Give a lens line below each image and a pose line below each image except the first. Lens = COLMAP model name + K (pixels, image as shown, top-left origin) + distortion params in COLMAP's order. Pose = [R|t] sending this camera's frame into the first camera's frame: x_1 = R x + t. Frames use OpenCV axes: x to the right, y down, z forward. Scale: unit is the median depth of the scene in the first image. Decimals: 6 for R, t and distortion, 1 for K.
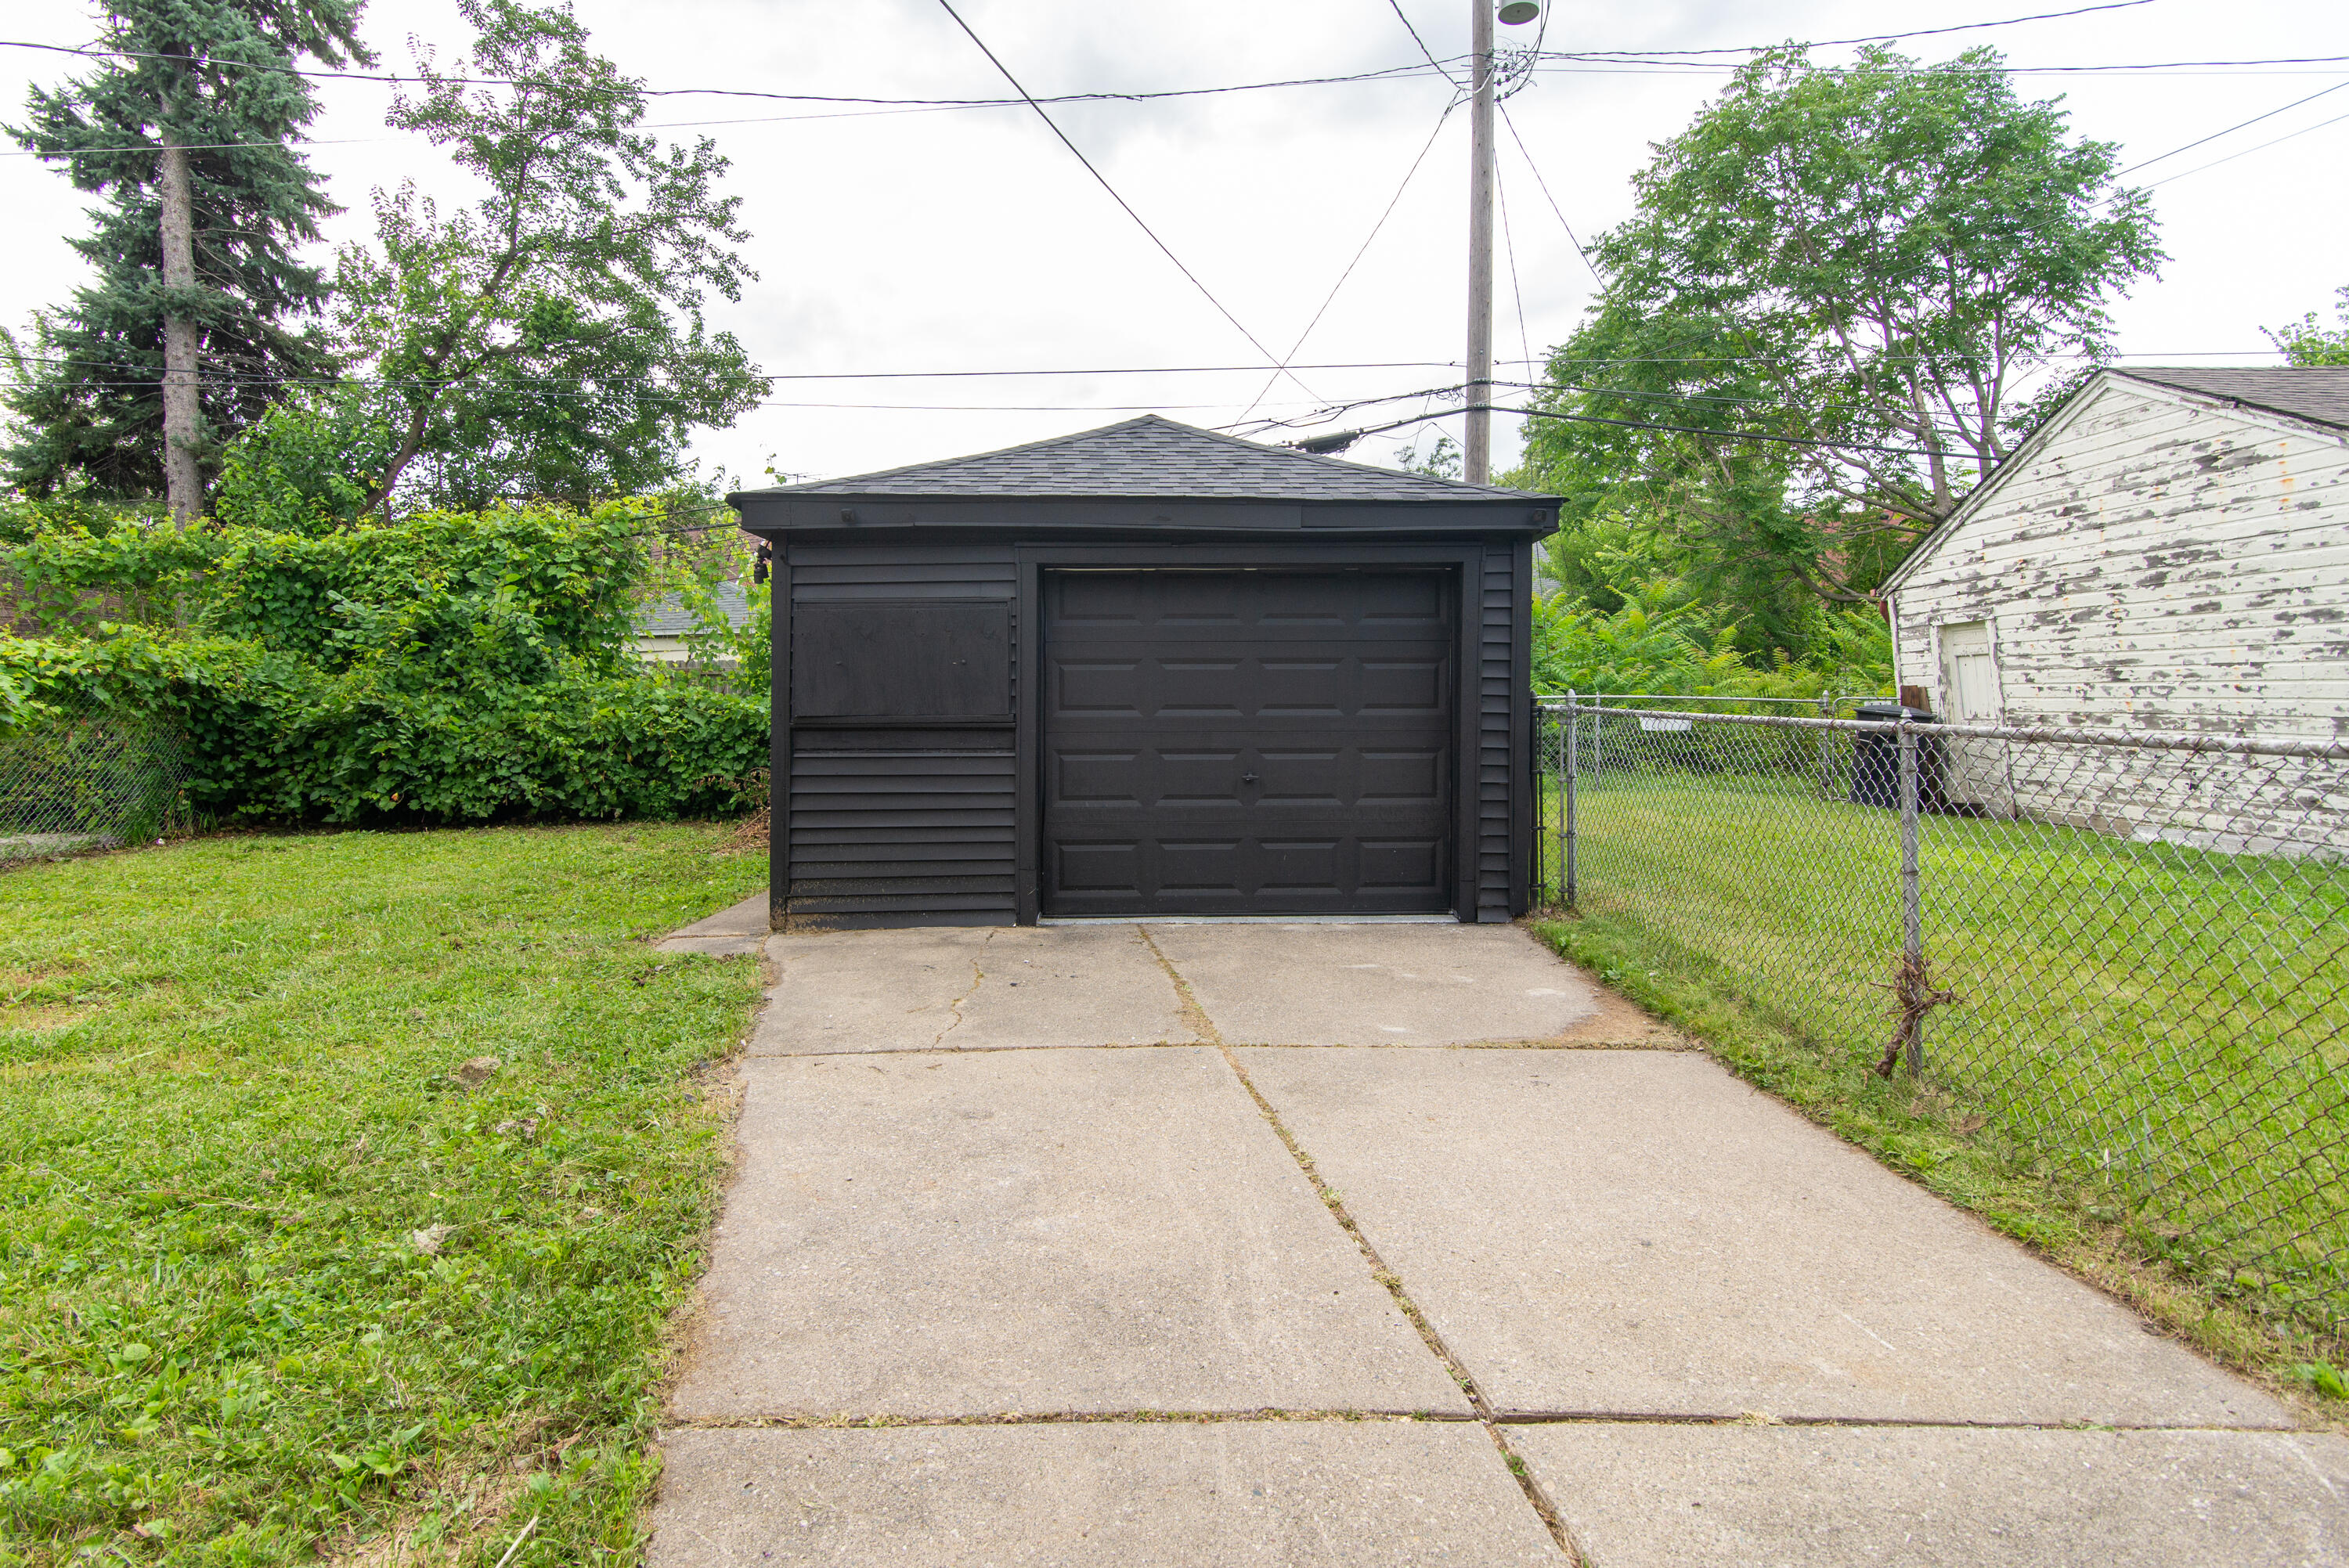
lens RADIAL K [[1175.4, 0, 1208.5], [0, 1175.4, 725.4], [0, 0, 1]] dist [0.004593, -0.000045]
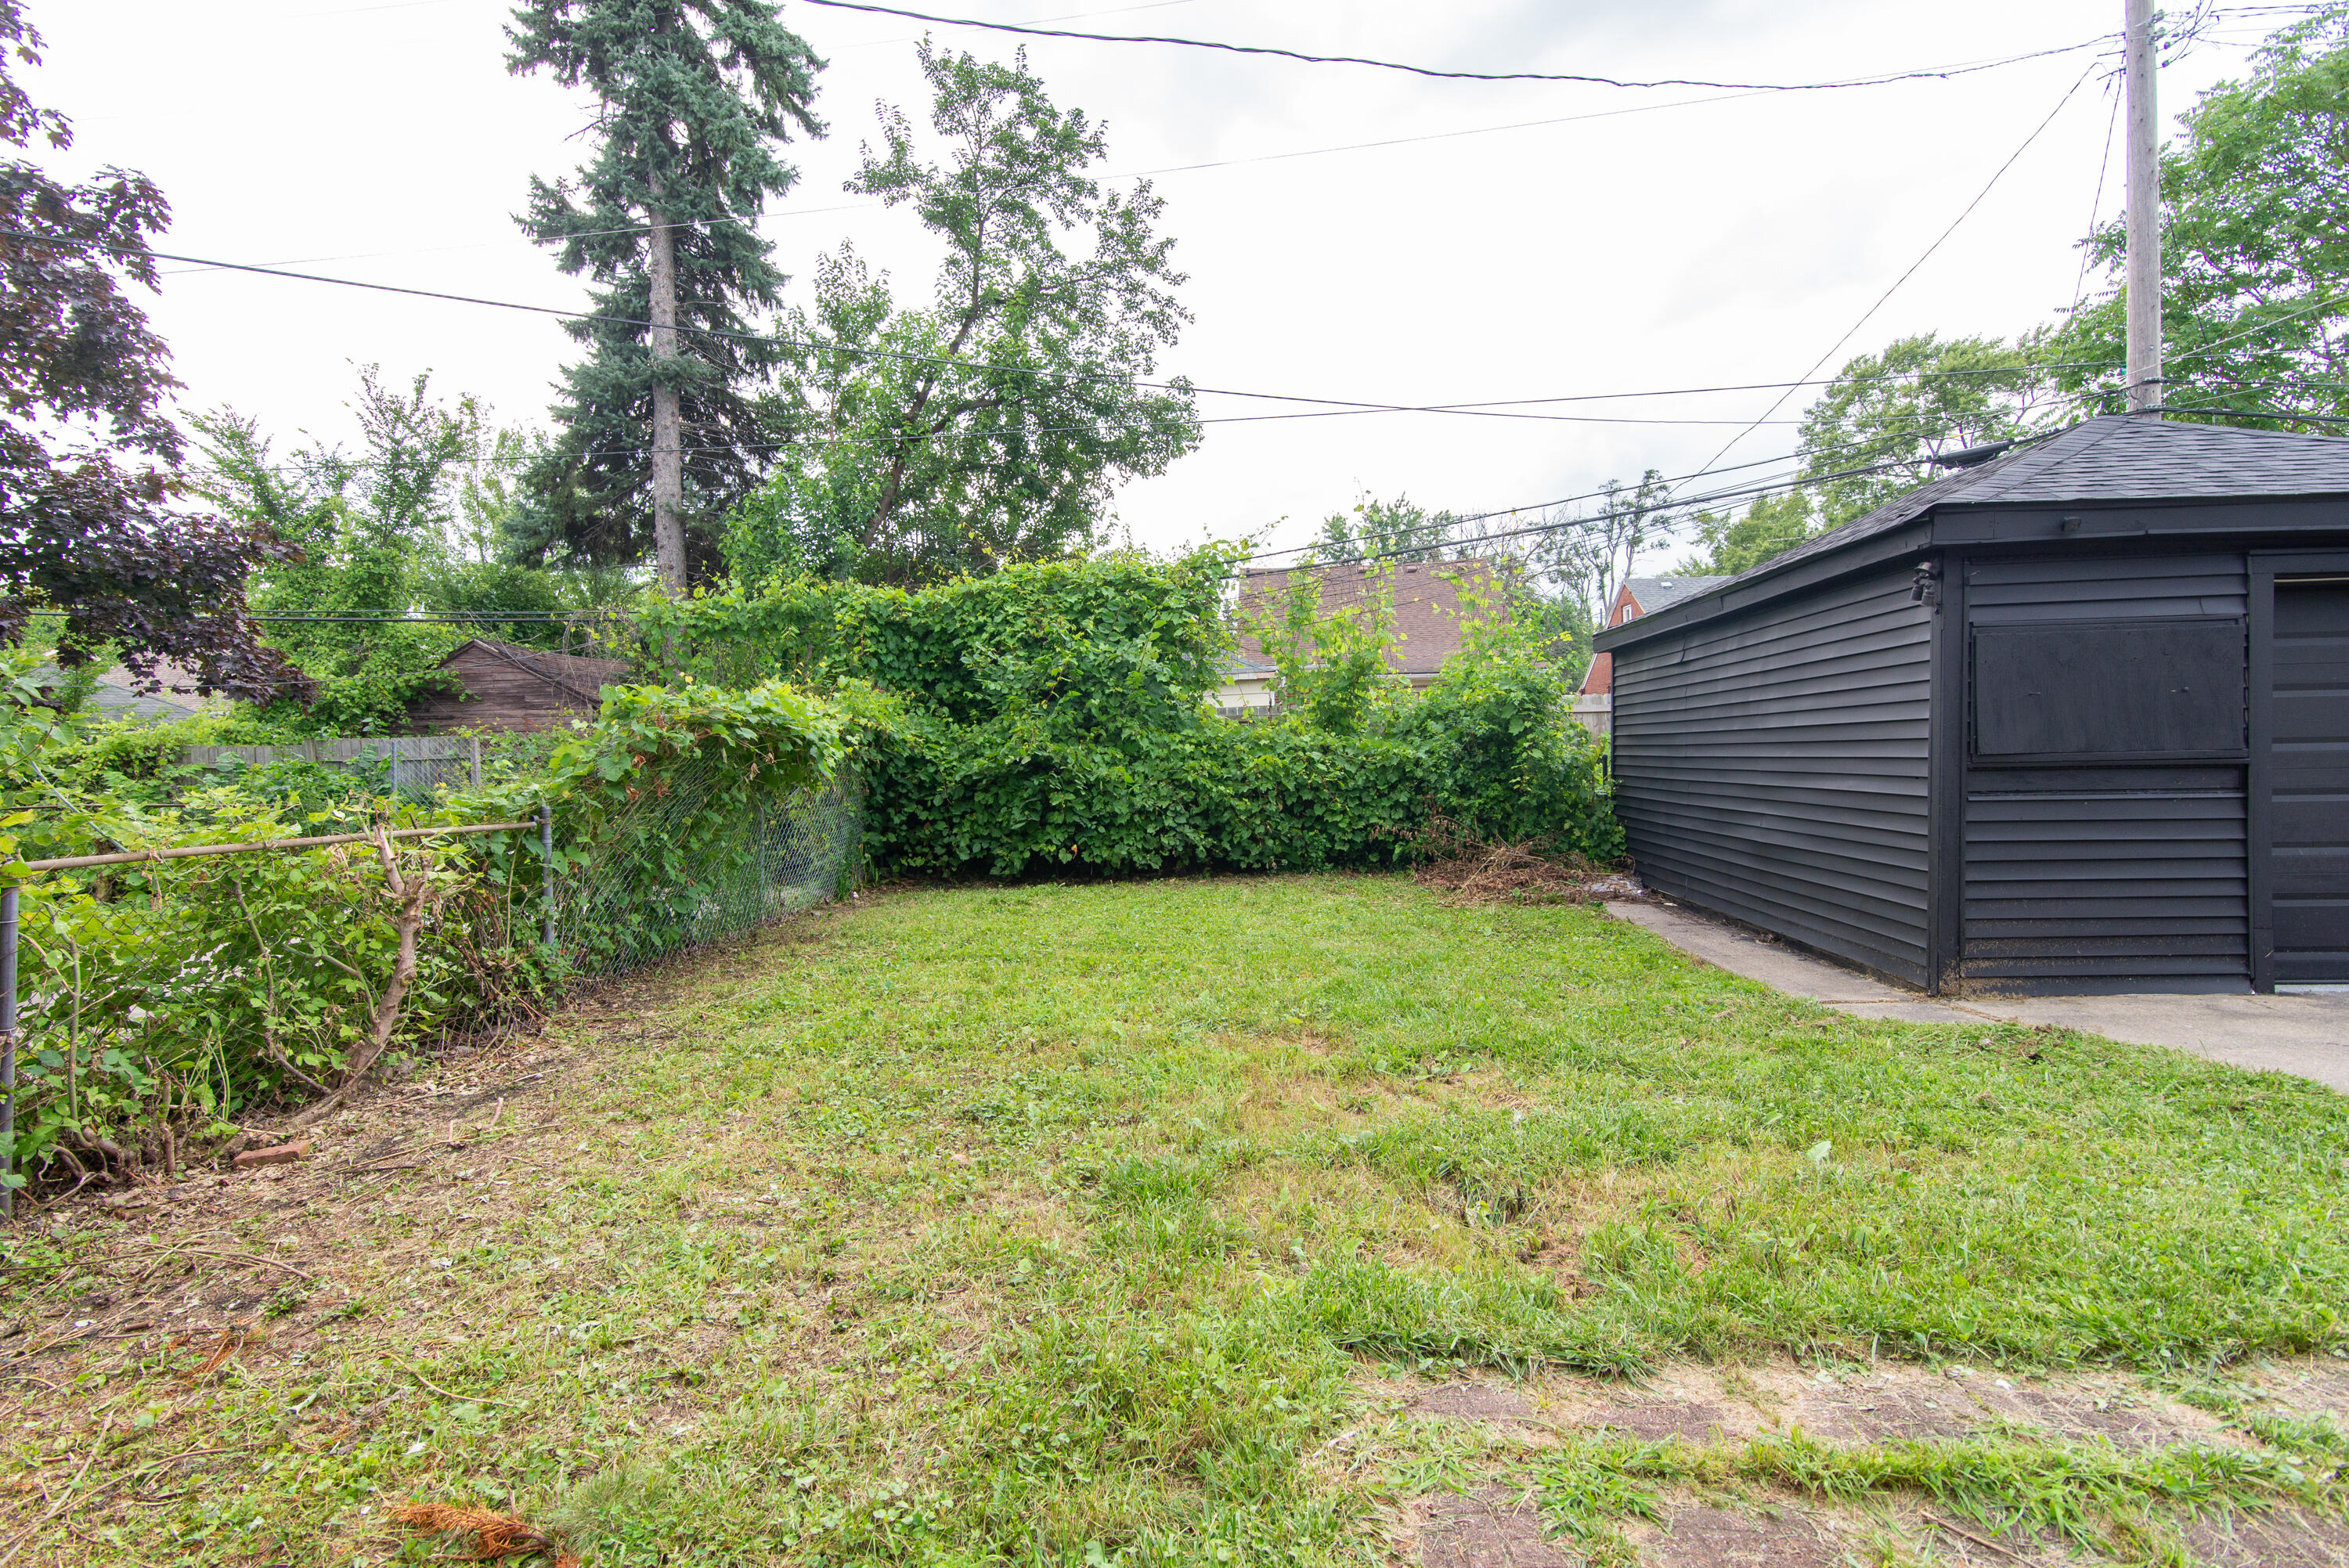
lens RADIAL K [[1175.4, 0, 1152.5], [0, 1175.4, 768.0], [0, 0, 1]] dist [0.004593, -0.000045]
pose [[0.993911, -0.014015, -0.109295, -0.456115], [0.013553, 0.999896, -0.004974, -0.000957], [0.109353, 0.003463, 0.993997, 0.025749]]
